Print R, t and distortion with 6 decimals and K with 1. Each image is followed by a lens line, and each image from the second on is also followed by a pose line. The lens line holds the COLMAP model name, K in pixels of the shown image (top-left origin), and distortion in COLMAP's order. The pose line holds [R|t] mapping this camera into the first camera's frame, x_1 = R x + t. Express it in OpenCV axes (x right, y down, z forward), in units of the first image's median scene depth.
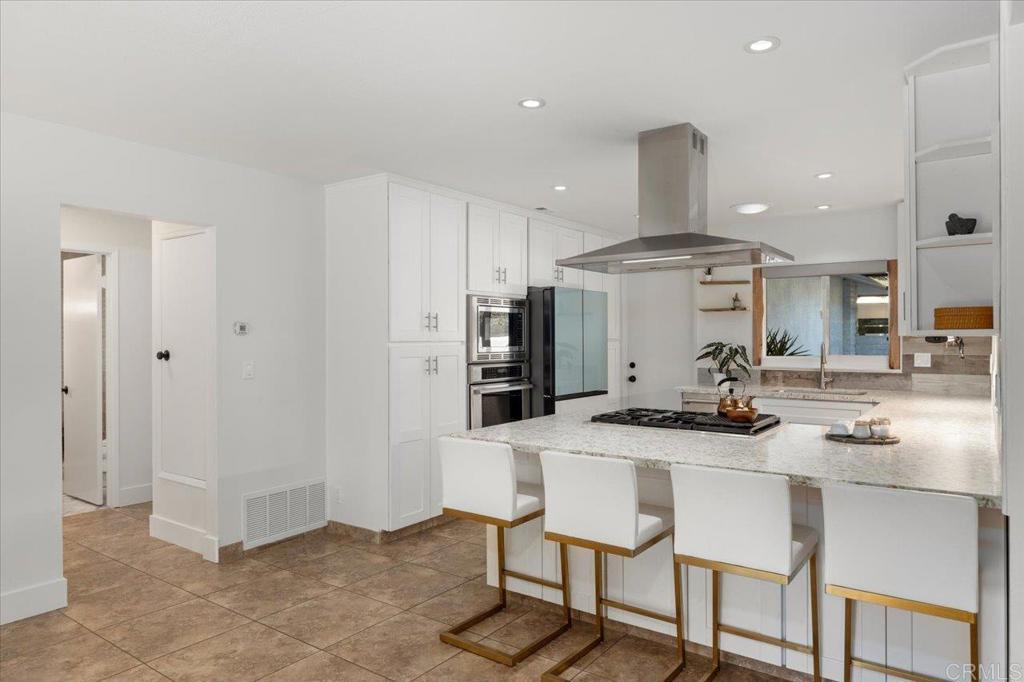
lens RADIAL K [[645.4, 0, 519.5], [0, 645.4, 335.2], [0, 0, 1]] dist [-0.037112, 0.002698]
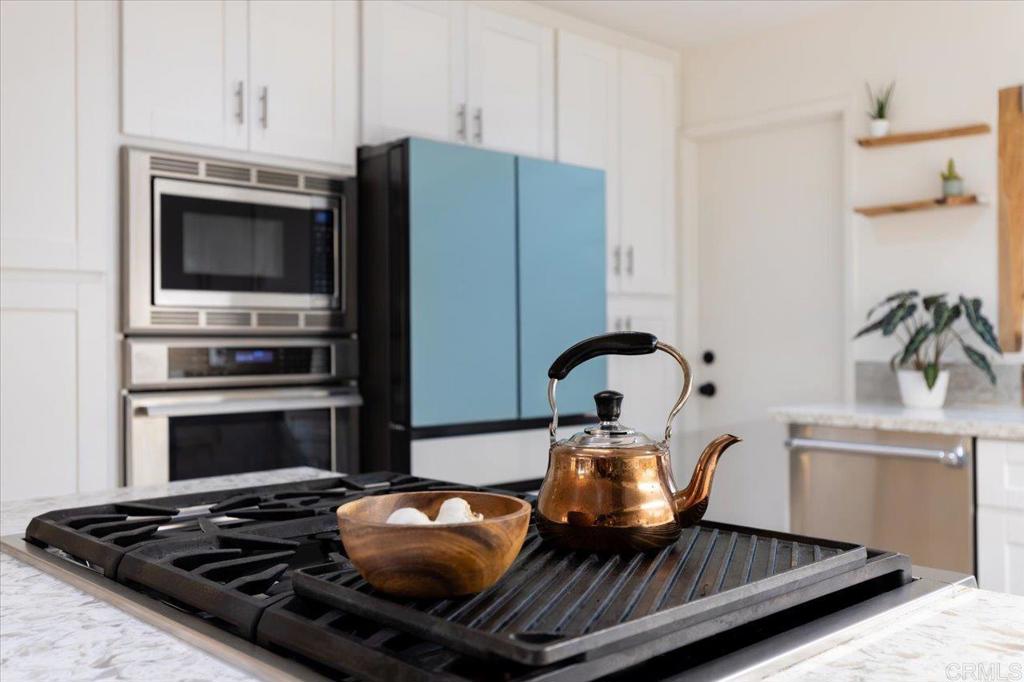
lens RADIAL K [[983.1, 0, 512.0], [0, 983.1, 339.1], [0, 0, 1]] dist [-0.016423, 0.000000]
pose [[0.982117, -0.003494, -0.188237, 0.219240], [0.004238, 0.999985, 0.003551, 0.040889], [0.188222, -0.004285, 0.982117, 0.442262]]
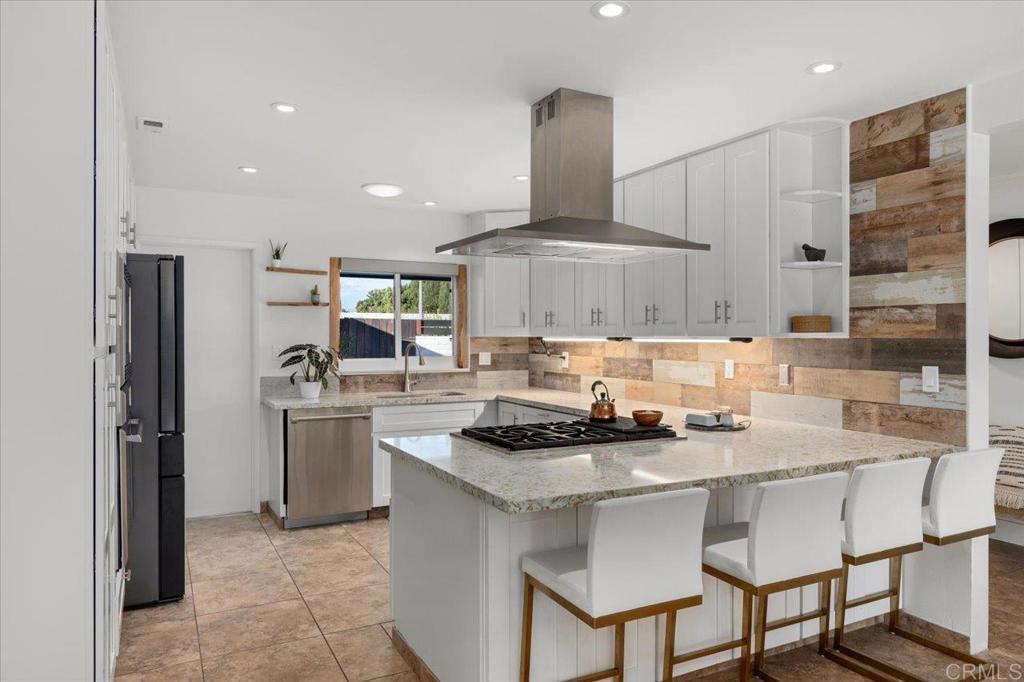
lens RADIAL K [[645.4, 0, 540.9], [0, 645.4, 343.4], [0, 0, 1]] dist [-0.037112, 0.002698]
pose [[0.397901, -0.006694, 0.917404, -0.351845], [-0.002322, 0.999963, 0.008303, 0.002819], [-0.917425, -0.005434, 0.397871, 0.453307]]
